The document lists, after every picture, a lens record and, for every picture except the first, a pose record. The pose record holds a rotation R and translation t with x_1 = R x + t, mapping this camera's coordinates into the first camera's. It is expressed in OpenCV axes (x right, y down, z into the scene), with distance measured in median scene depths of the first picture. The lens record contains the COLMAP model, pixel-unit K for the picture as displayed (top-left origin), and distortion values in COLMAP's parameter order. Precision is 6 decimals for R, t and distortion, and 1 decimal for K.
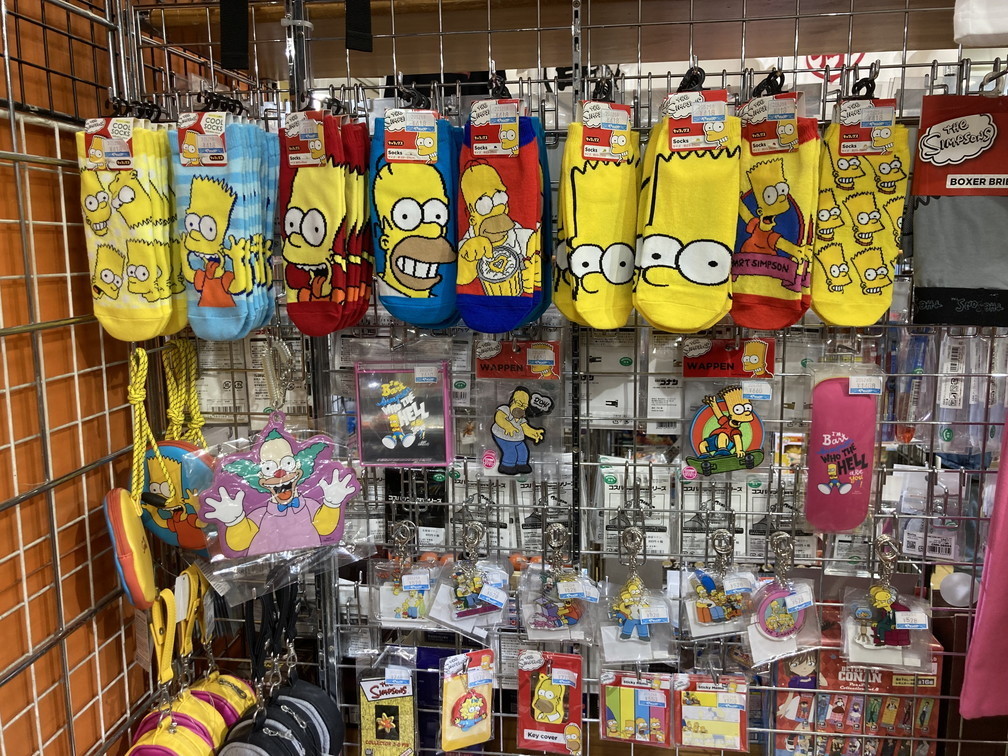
lens RADIAL K [[832.1, 0, 505.6], [0, 832.1, 367.7], [0, 0, 1]] dist [0.004902, -0.010038]
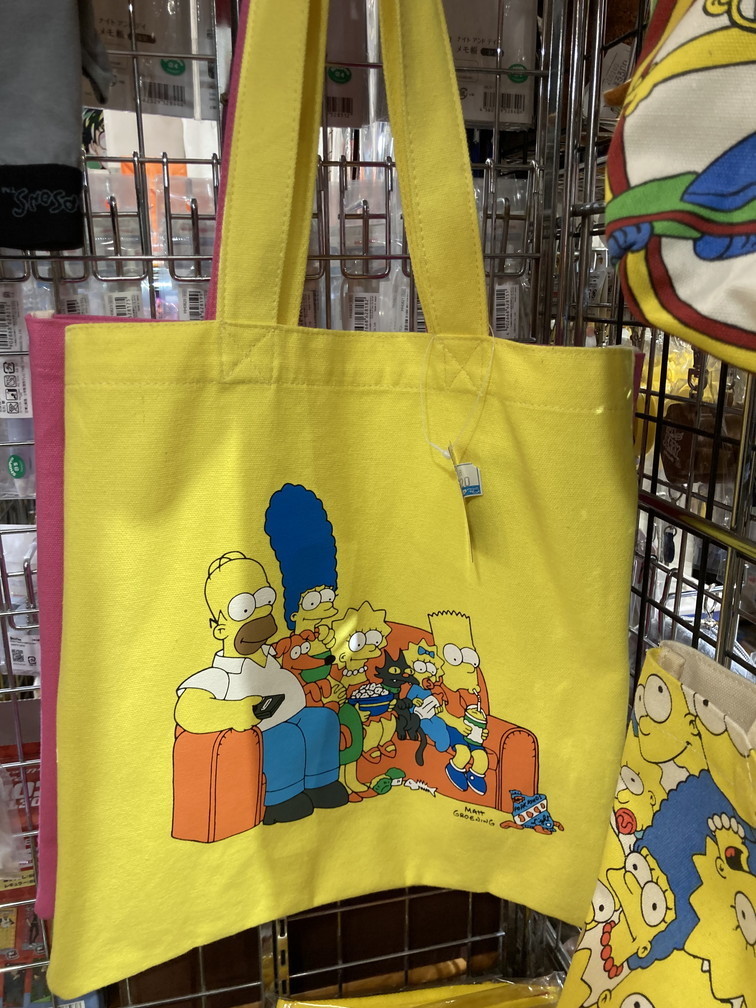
lens RADIAL K [[832.1, 0, 385.0], [0, 832.1, 511.8], [0, 0, 1]] dist [0.004902, -0.010038]
pose [[0.931745, -0.085113, 0.352997, 0.528414], [0.044463, 0.991568, 0.121721, 0.051114], [-0.360381, -0.097718, 0.927673, 0.368814]]
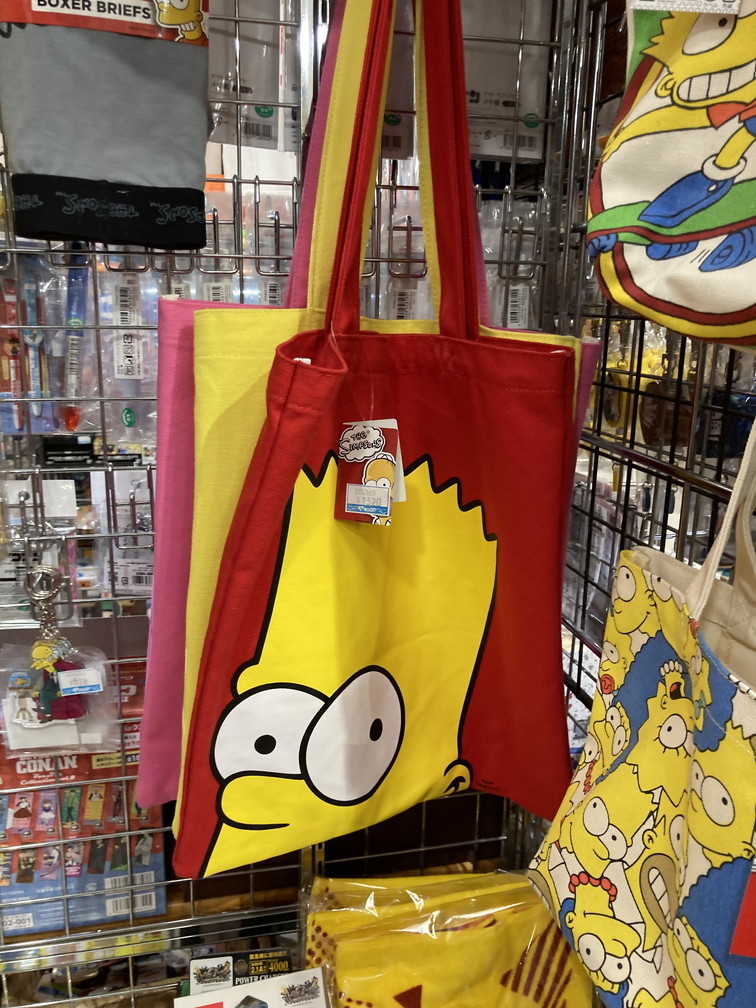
lens RADIAL K [[832.1, 0, 387.1], [0, 832.1, 499.8], [0, 0, 1]] dist [0.004902, -0.010038]
pose [[0.936433, -0.049378, 0.347355, 0.459227], [0.019777, 0.995901, 0.088256, 0.086805], [-0.350289, -0.075776, 0.933571, 0.245446]]
